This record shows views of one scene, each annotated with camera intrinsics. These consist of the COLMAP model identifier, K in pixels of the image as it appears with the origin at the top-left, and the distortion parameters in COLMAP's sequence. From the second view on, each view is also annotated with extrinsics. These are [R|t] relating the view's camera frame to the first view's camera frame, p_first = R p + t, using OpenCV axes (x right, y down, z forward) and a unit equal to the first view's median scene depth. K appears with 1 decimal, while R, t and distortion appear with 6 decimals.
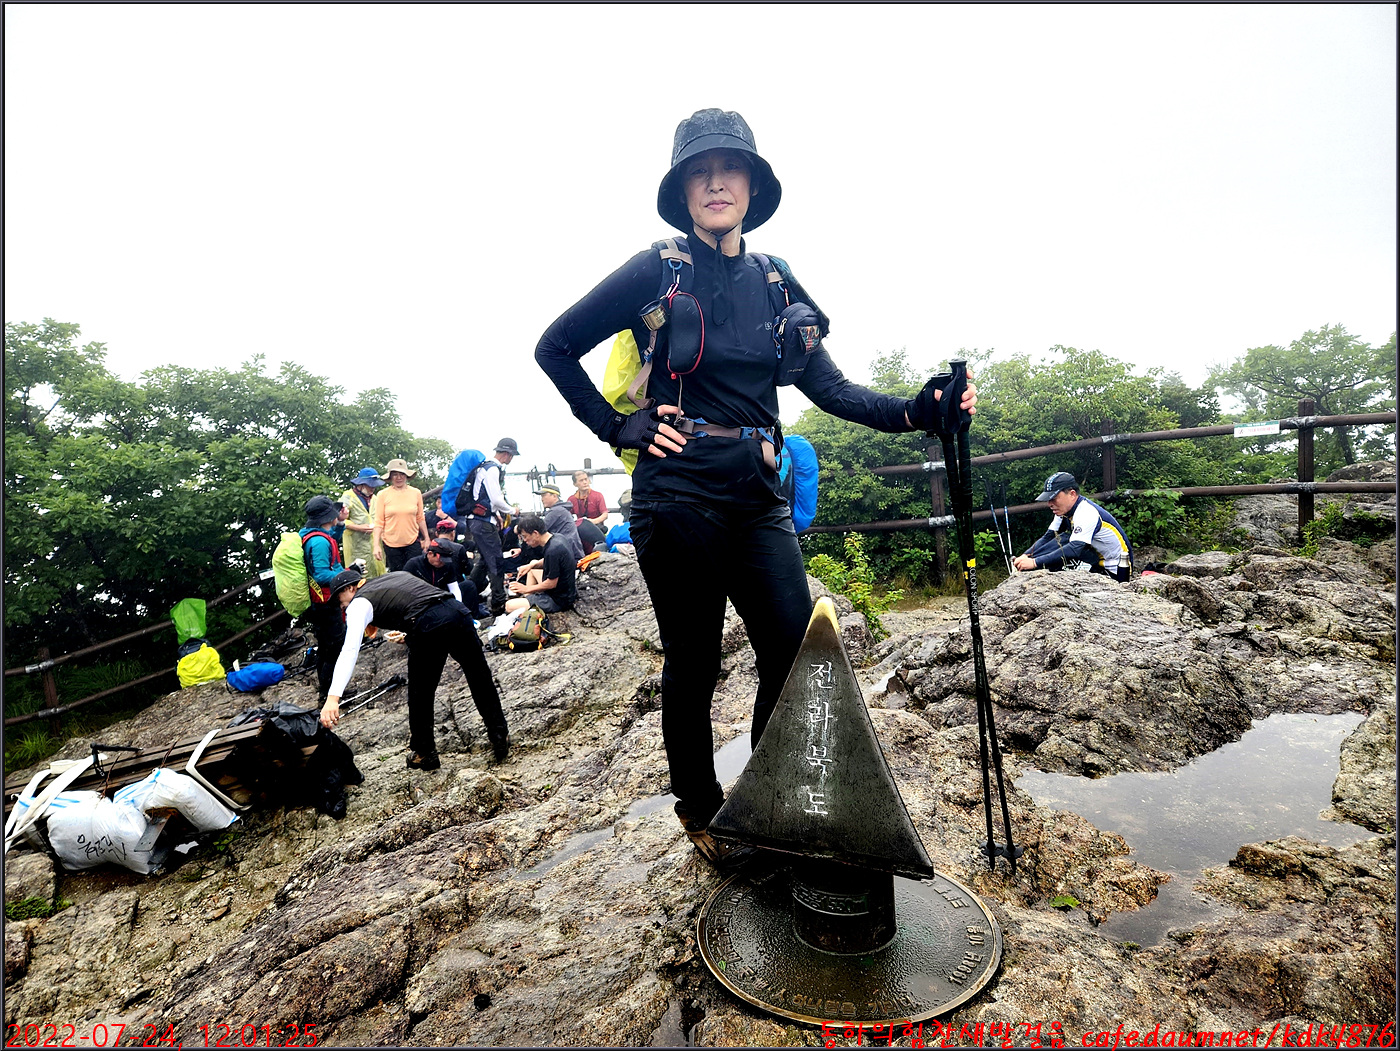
lens RADIAL K [[919.0, 0, 714.8], [0, 919.0, 503.5], [0, 0, 1]] dist [0.072682, -0.059332]
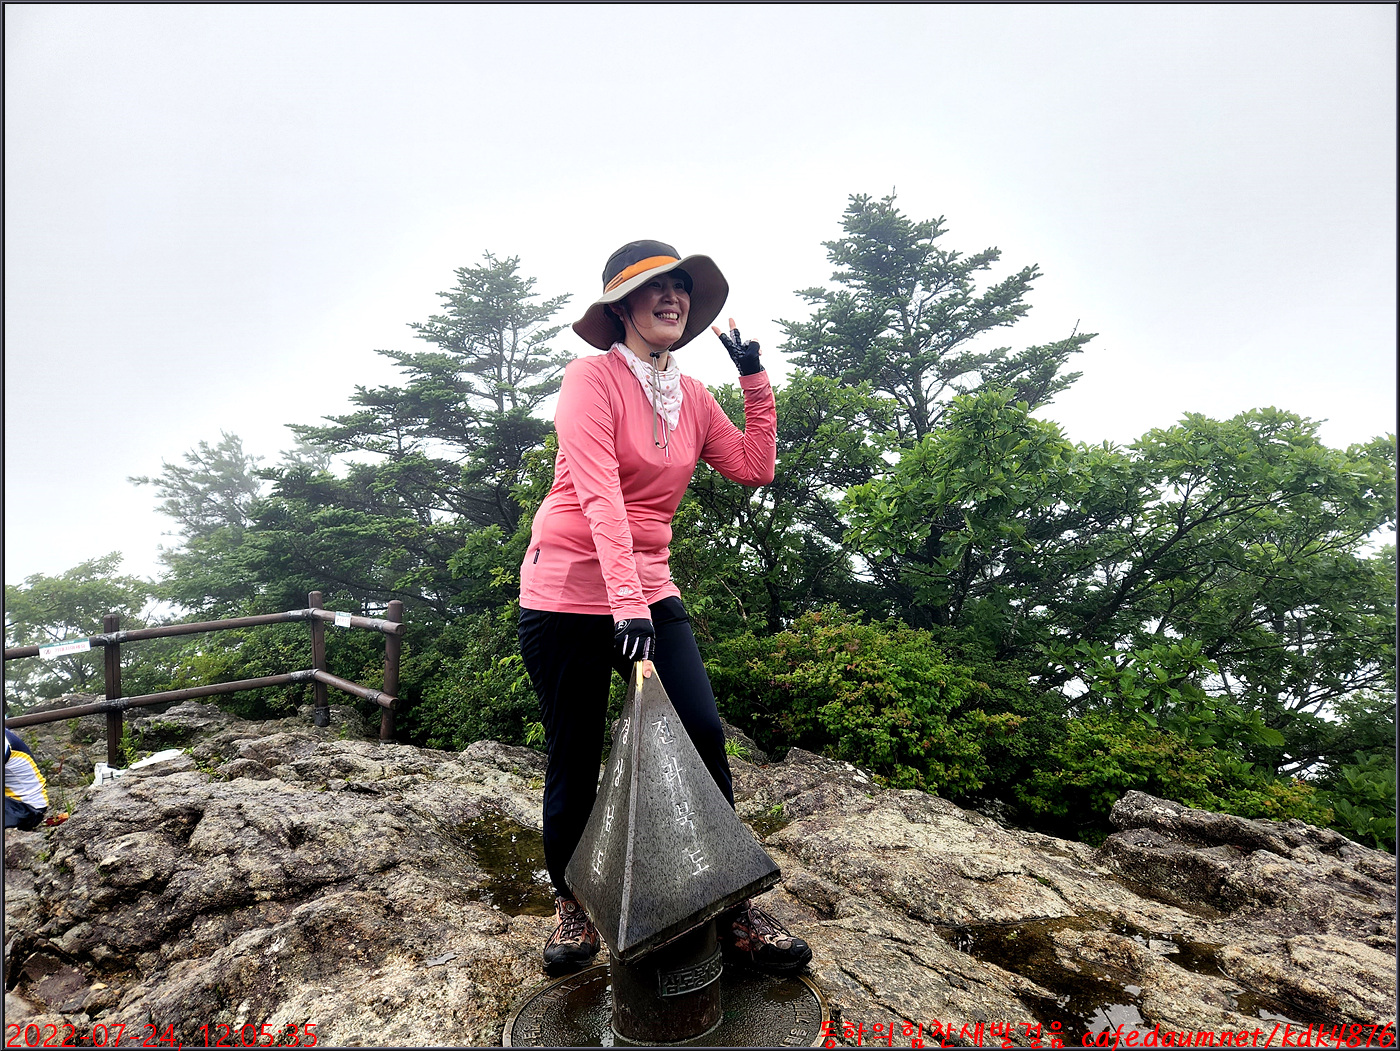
lens RADIAL K [[918.4, 0, 708.1], [0, 918.4, 520.9], [0, 0, 1]] dist [0.072958, -0.060637]
pose [[0.236269, 0.085918, 0.967882, -0.171728], [0.165807, 0.977910, -0.127283, 0.020727], [-0.957437, 0.190554, 0.216804, 0.144808]]
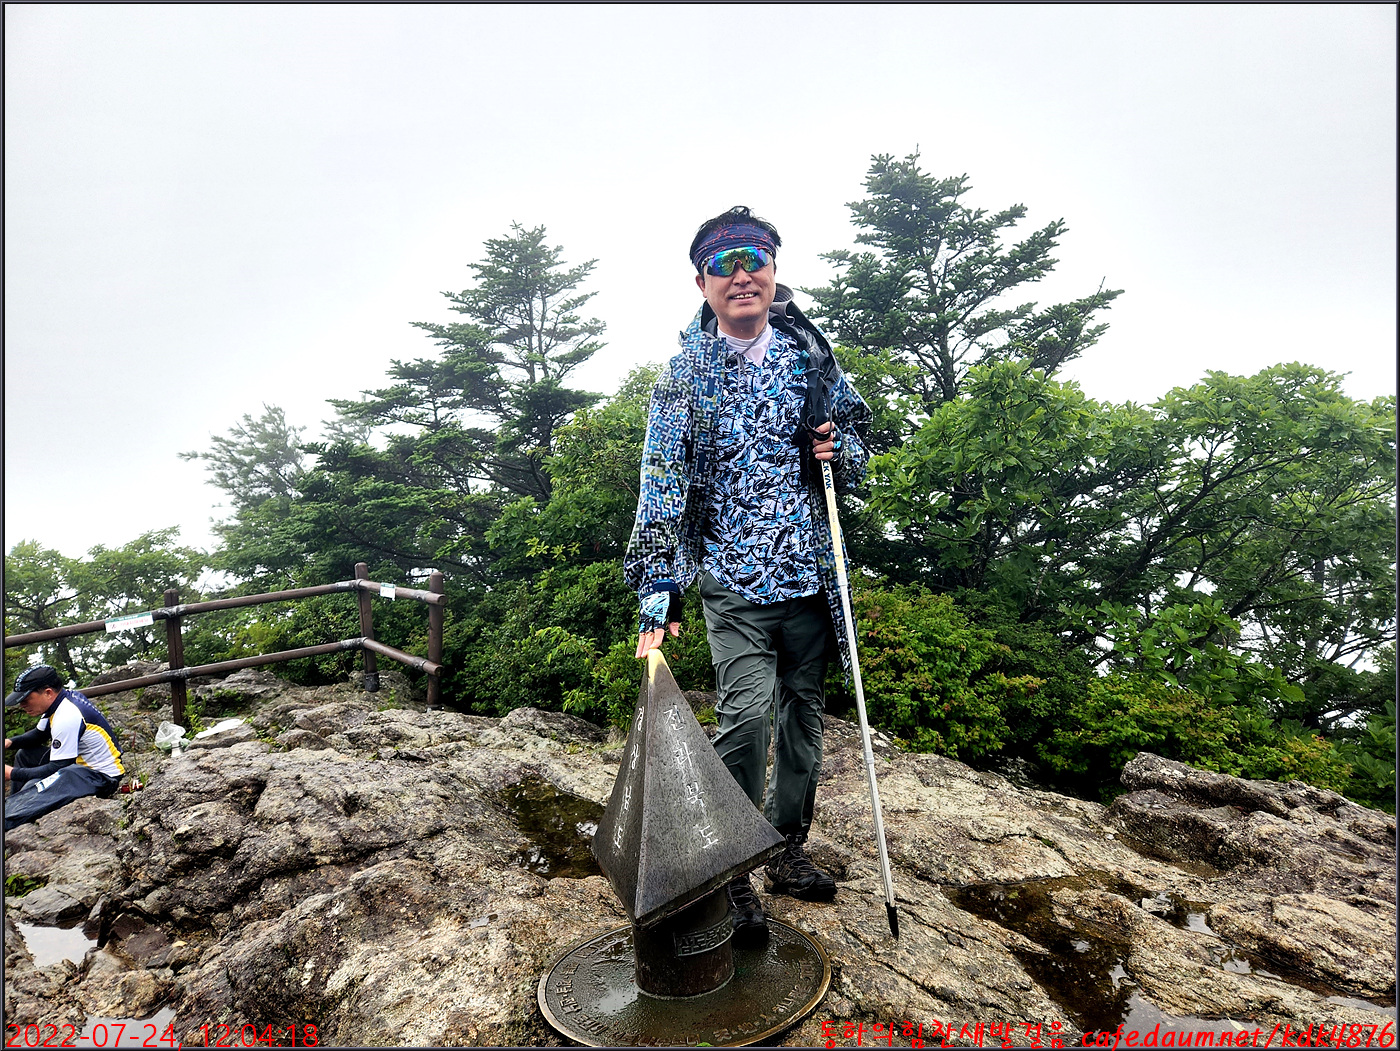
lens RADIAL K [[918.4, 0, 707.1], [0, 918.4, 510.5], [0, 0, 1]] dist [0.069947, -0.058898]
pose [[0.277198, 0.043067, 0.959847, -0.186963], [0.184403, 0.978039, -0.097138, 0.012628], [-0.942951, 0.203925, 0.263168, 0.130957]]
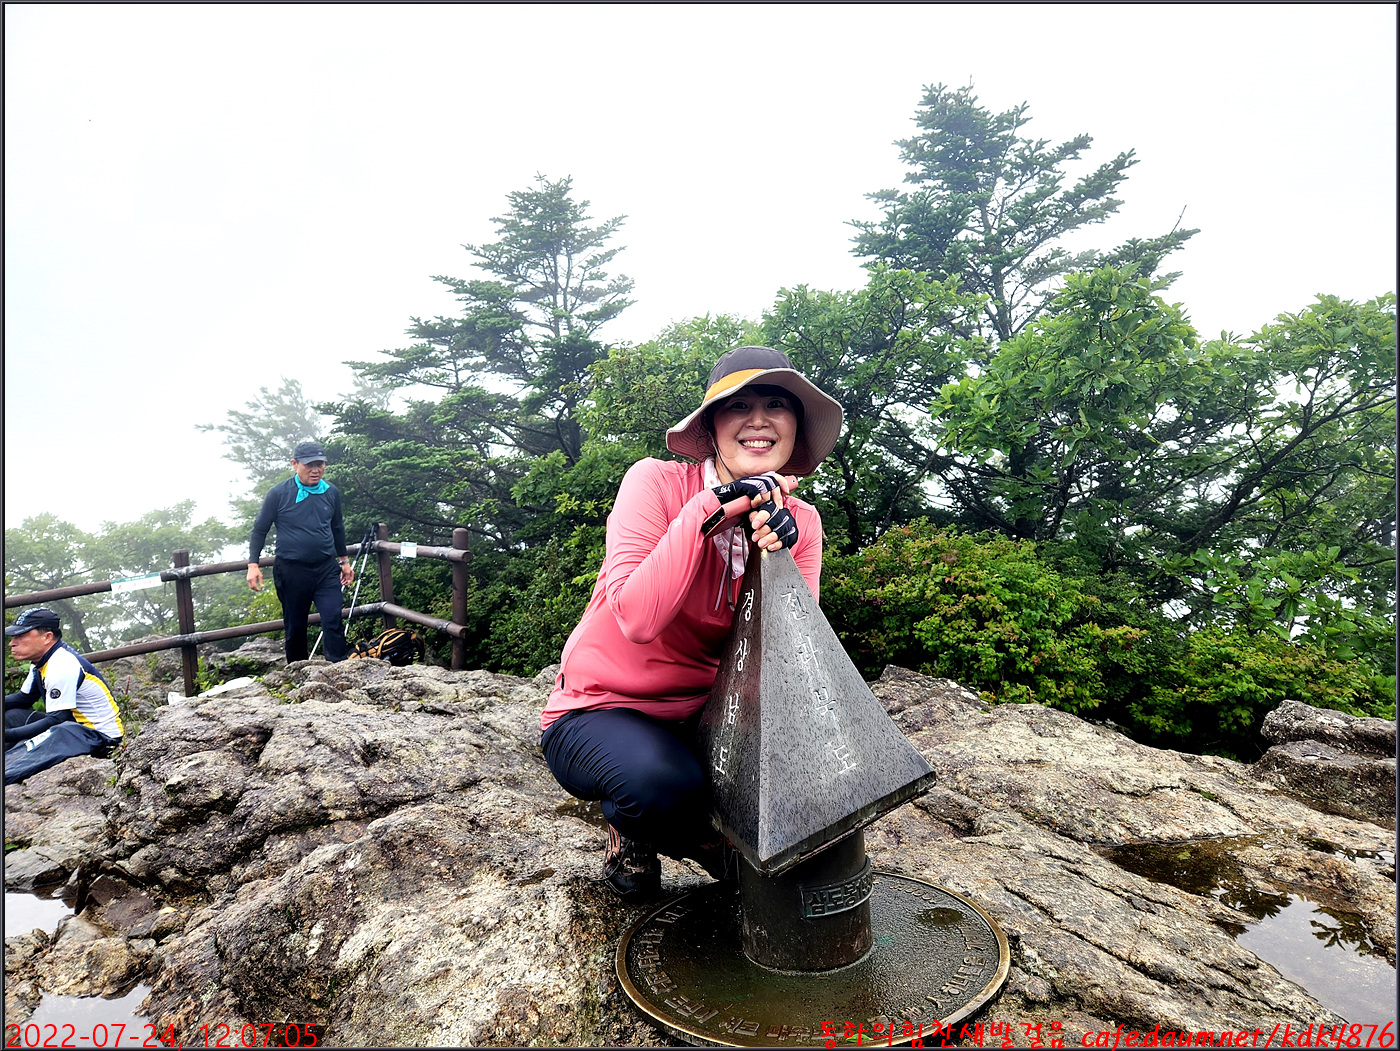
lens RADIAL K [[922.5, 0, 714.4], [0, 922.5, 511.2], [0, 0, 1]] dist [0.068496, -0.056374]
pose [[0.289462, 0.030147, 0.956715, -0.138819], [0.183030, 0.979318, -0.086237, 0.033425], [-0.939527, 0.200070, 0.277957, 0.170508]]
